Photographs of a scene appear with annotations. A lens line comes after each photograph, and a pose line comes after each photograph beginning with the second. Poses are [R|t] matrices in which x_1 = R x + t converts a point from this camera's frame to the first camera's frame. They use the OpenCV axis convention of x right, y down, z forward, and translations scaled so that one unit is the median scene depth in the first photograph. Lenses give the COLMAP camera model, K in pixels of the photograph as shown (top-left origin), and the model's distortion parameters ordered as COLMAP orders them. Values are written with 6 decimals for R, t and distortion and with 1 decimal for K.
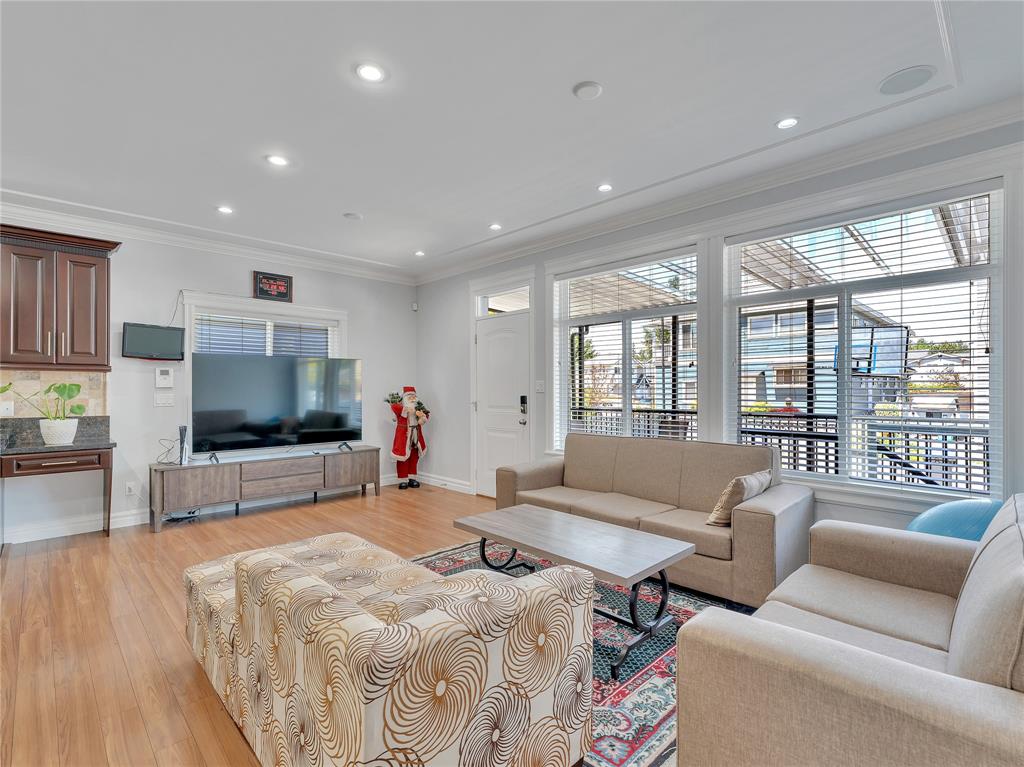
lens RADIAL K [[490.1, 0, 513.2], [0, 490.1, 387.8], [0, 0, 1]] dist [-0.002408, -0.000062]
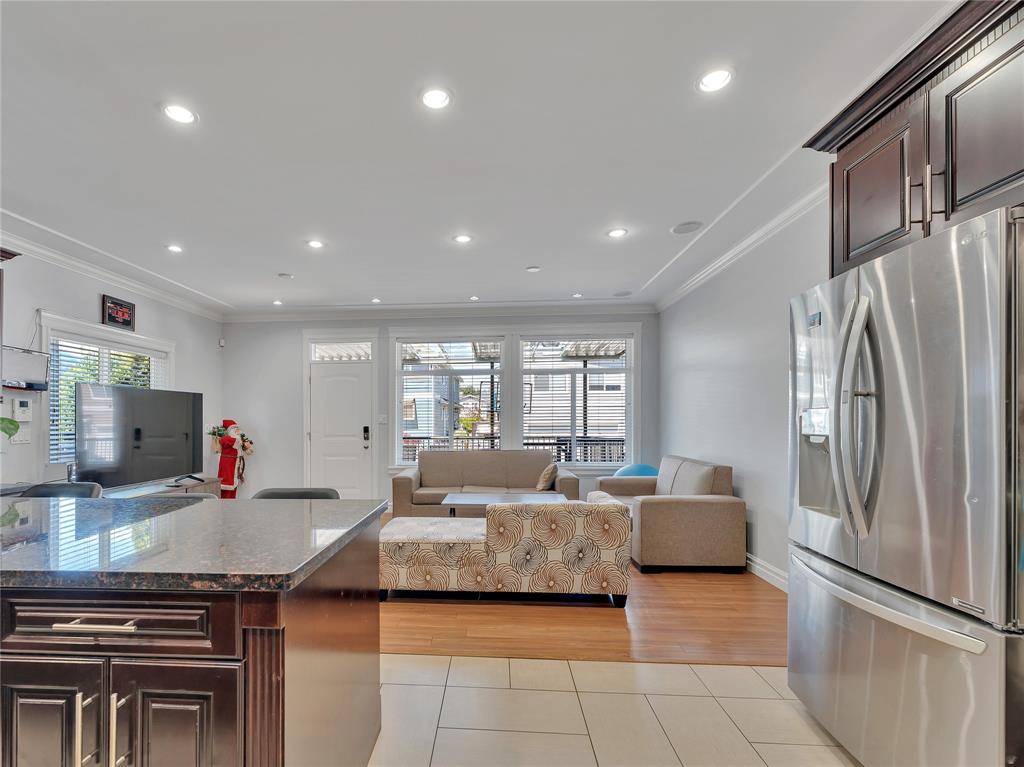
lens RADIAL K [[417.8, 0, 514.3], [0, 417.8, 417.0], [0, 0, 1]] dist [0.001149, 0.000178]
pose [[0.745478, 0.001151, 0.666529, -0.438295], [0.004347, 0.999969, -0.006589, 0.000311], [-0.666516, 0.007810, 0.745450, -0.091541]]
